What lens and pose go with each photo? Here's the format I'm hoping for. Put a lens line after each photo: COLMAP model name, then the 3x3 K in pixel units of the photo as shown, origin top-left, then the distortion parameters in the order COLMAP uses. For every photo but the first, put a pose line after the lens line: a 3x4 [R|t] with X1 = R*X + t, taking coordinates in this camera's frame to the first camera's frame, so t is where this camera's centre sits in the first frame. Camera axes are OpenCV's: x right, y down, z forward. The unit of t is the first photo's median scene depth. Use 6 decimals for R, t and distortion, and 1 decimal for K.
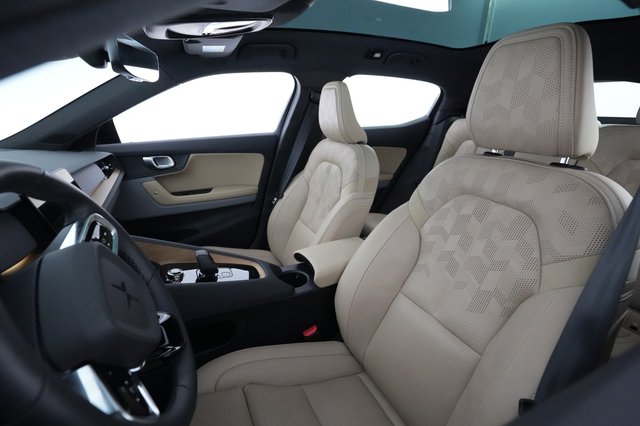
lens RADIAL K [[326.0, 0, 324.2], [0, 326.0, 211.9], [0, 0, 1]] dist [-0.004729, 0.000692]
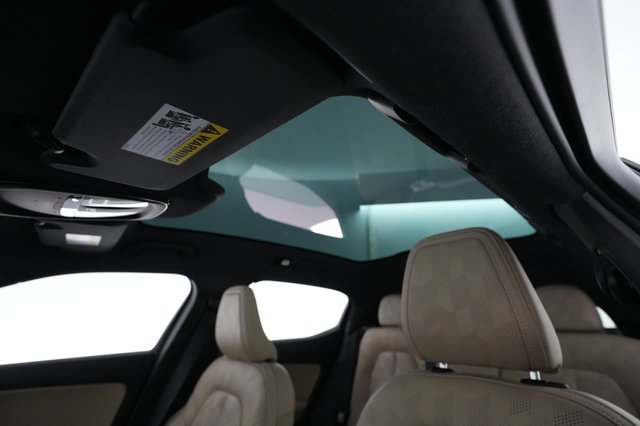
lens RADIAL K [[326.0, 0, 324.2], [0, 326.0, 211.9], [0, 0, 1]] dist [-0.004729, 0.000692]
pose [[0.960448, 0.081429, 0.266287, 0.003138], [0.091109, 0.811756, -0.576846, -0.040573], [-0.263132, 0.578292, 0.772231, 0.167217]]
